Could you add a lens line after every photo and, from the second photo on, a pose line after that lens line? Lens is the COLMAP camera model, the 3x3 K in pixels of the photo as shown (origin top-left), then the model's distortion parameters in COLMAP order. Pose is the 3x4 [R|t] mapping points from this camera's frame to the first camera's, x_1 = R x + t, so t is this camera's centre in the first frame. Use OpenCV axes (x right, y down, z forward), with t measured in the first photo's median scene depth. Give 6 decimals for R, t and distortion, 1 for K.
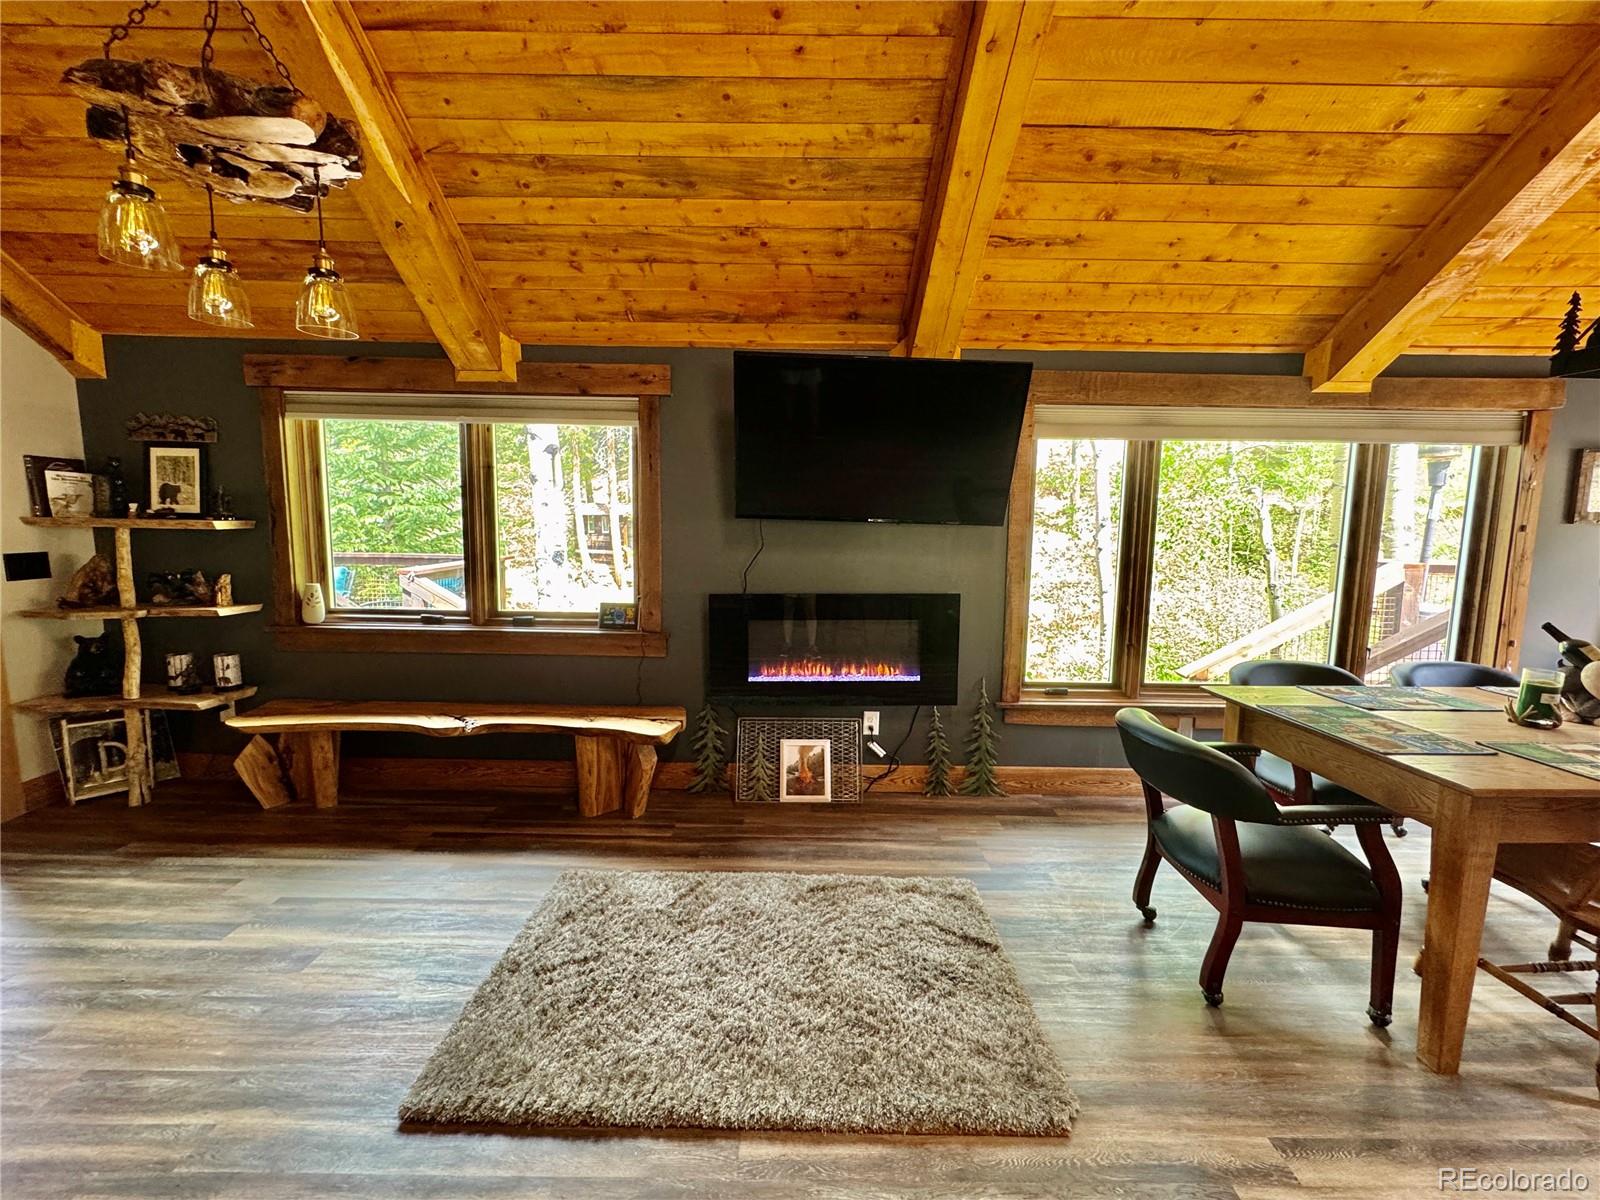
lens RADIAL K [[638.9, 0, 800.0], [0, 638.9, 600.0], [0, 0, 1]] dist [-0.002557, -0.000109]
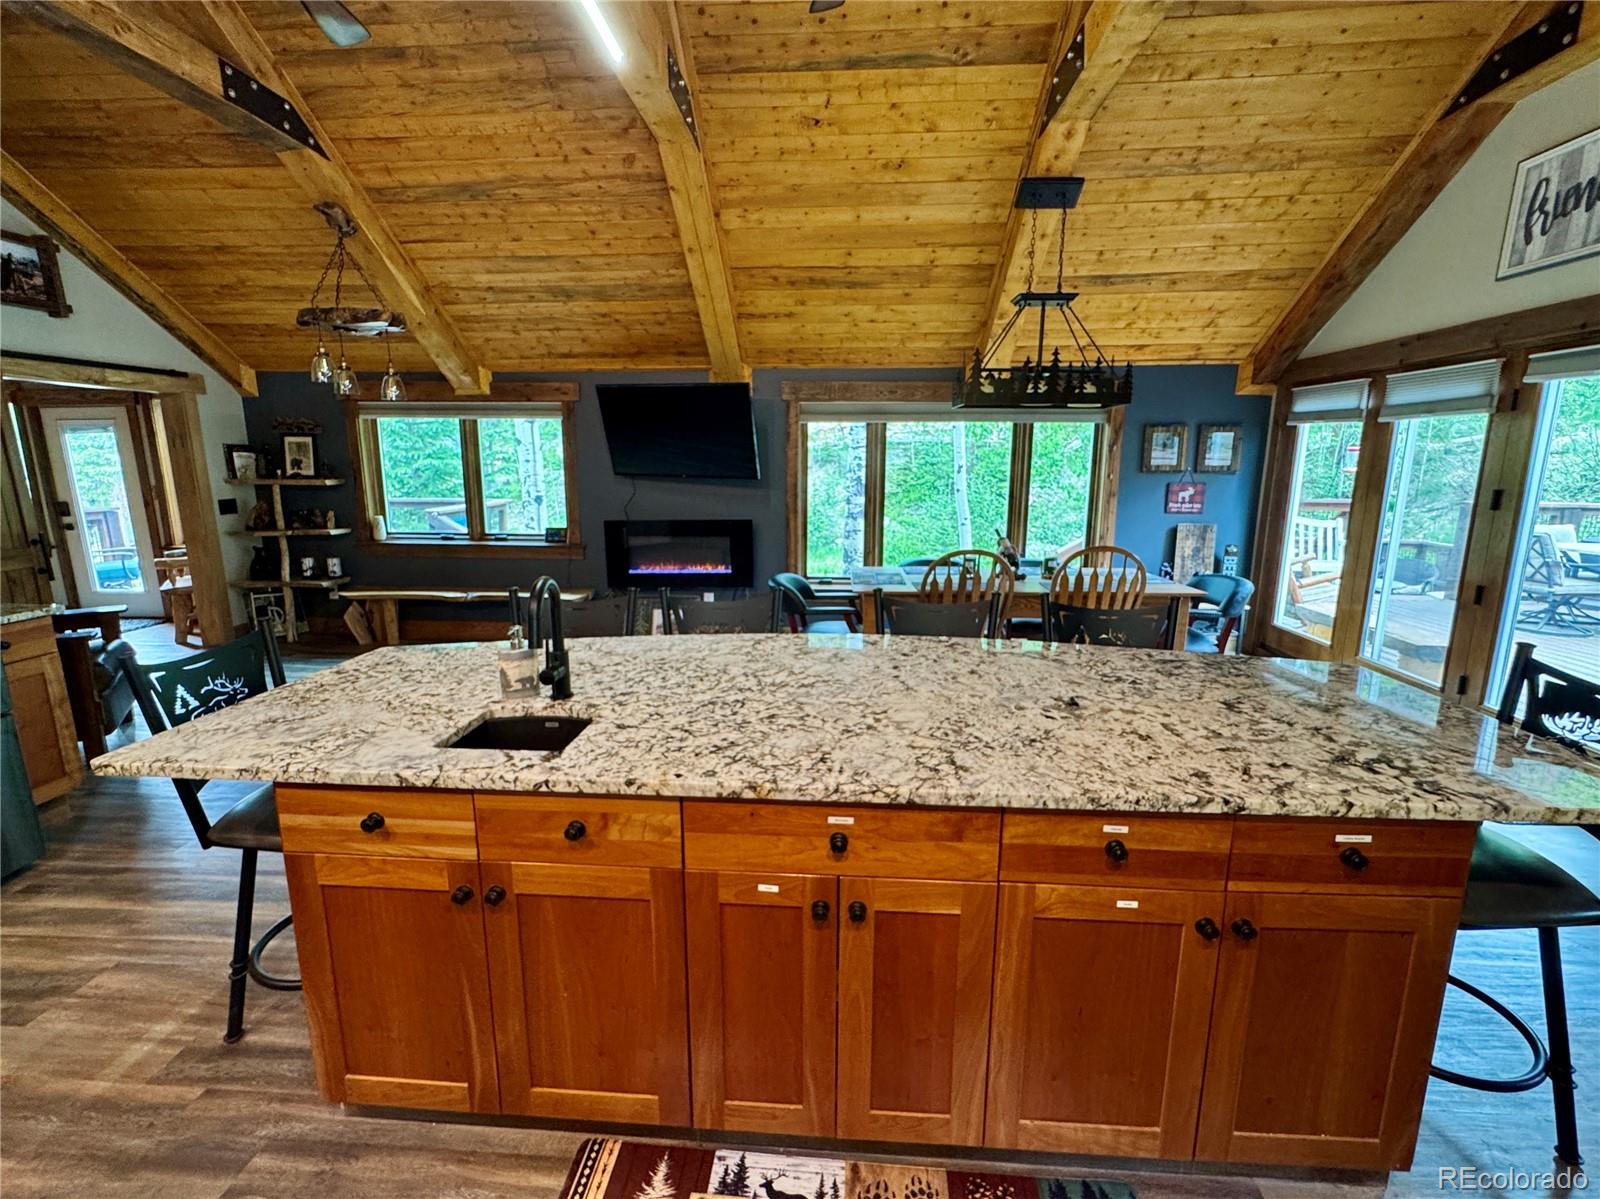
lens RADIAL K [[697.1, 0, 800.0], [0, 697.1, 599.5], [0, 0, 1]] dist [-0.003509, -0.000157]
pose [[0.997625, 0.002593, -0.068831, 0.504243], [0.002511, 0.997258, 0.073965, 0.063507], [0.068834, -0.073963, 0.994883, -0.817322]]
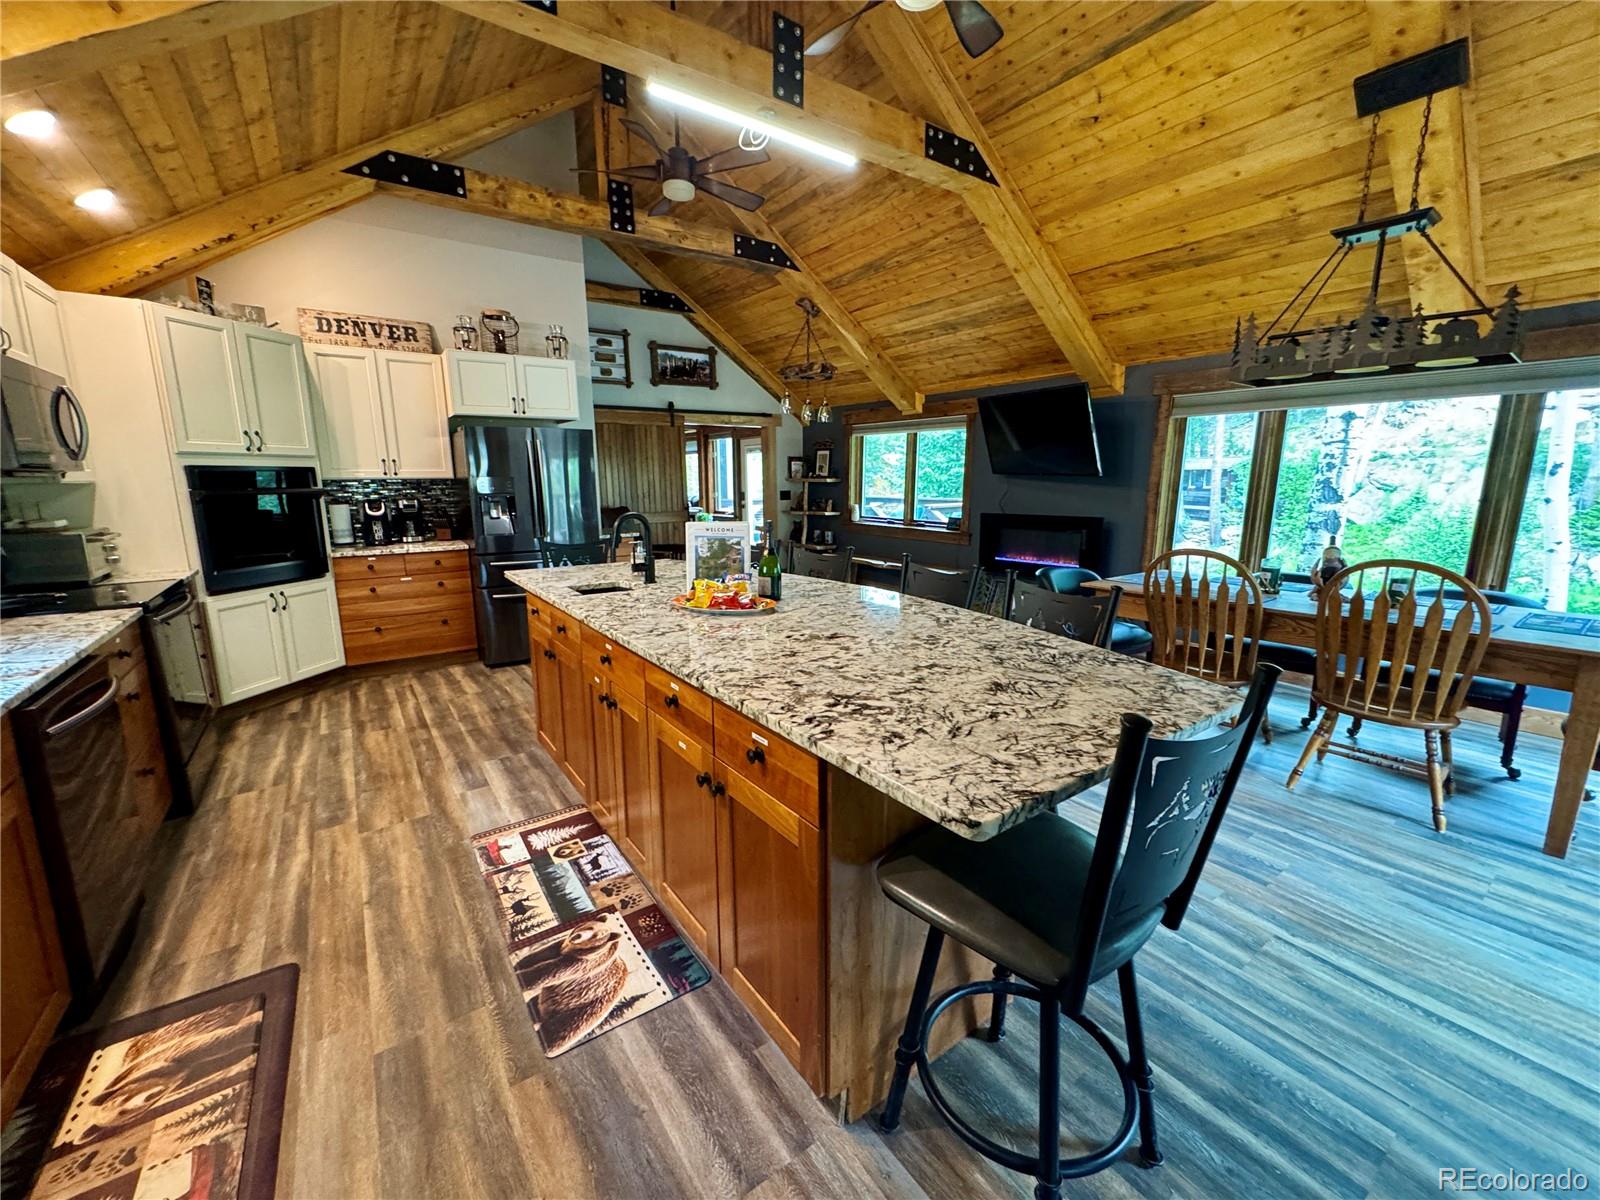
lens RADIAL K [[638.9, 0, 800.0], [0, 638.9, 600.0], [0, 0, 1]] dist [-0.002557, -0.000109]
pose [[0.585273, 0.139813, -0.798692, 1.161924], [-0.086635, 0.990166, 0.109845, 0.089397], [0.806195, 0.004905, 0.591630, -0.635675]]
